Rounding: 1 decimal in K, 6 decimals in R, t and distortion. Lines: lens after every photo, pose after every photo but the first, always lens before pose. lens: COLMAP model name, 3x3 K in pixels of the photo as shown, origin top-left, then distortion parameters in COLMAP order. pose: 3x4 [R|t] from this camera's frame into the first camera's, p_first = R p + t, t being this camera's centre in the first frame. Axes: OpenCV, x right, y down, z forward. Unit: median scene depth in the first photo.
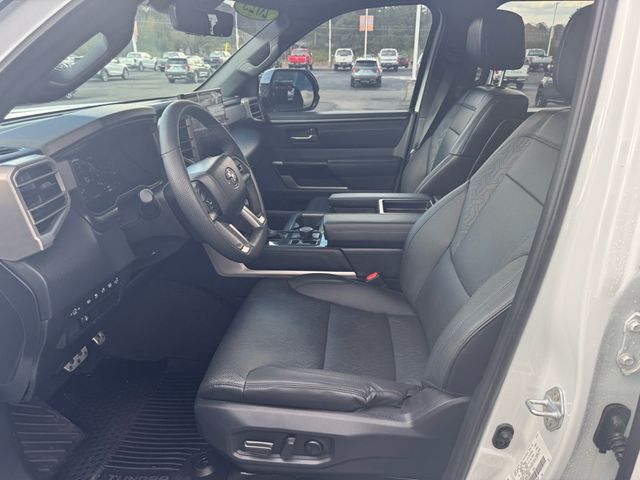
lens RADIAL K [[453.6, 0, 311.8], [0, 453.6, 251.2], [0, 0, 1]] dist [0.031254, -0.034222]
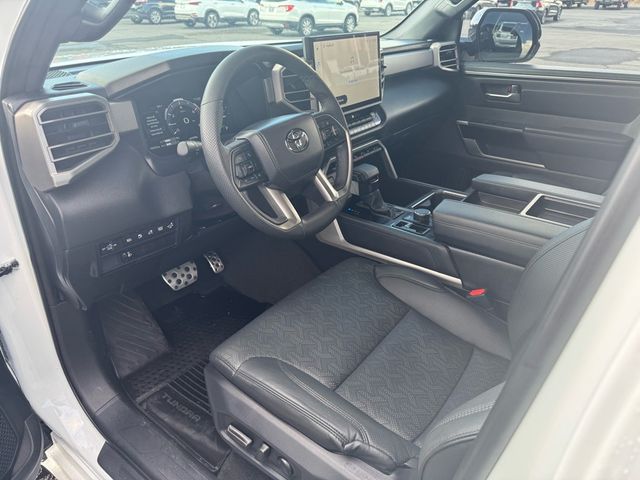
lens RADIAL K [[453.6, 0, 313.1], [0, 453.6, 241.5], [0, 0, 1]] dist [0.031254, -0.034222]
pose [[0.850205, 0.254296, -0.460961, 0.147623], [-0.207186, 0.966565, 0.151082, -0.055140], [0.483968, -0.032946, 0.874465, 0.122379]]
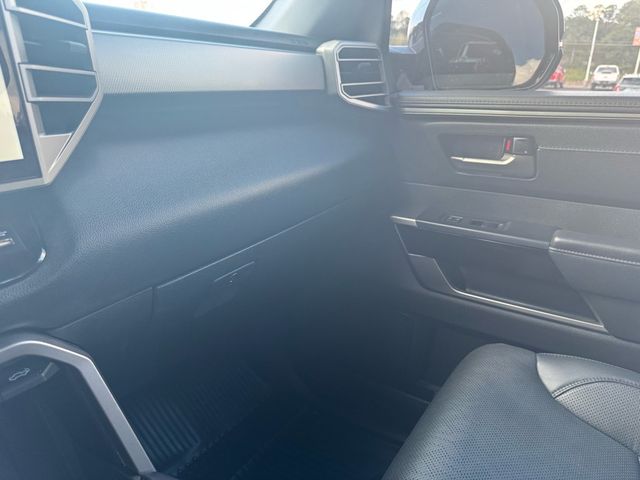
lens RADIAL K [[453.6, 0, 322.5], [0, 453.6, 238.7], [0, 0, 1]] dist [0.031254, -0.034222]
pose [[0.894459, 0.168899, -0.414025, 0.023639], [-0.191961, 0.981297, -0.014397, -0.174917], [0.403850, 0.092354, 0.910152, 0.683158]]
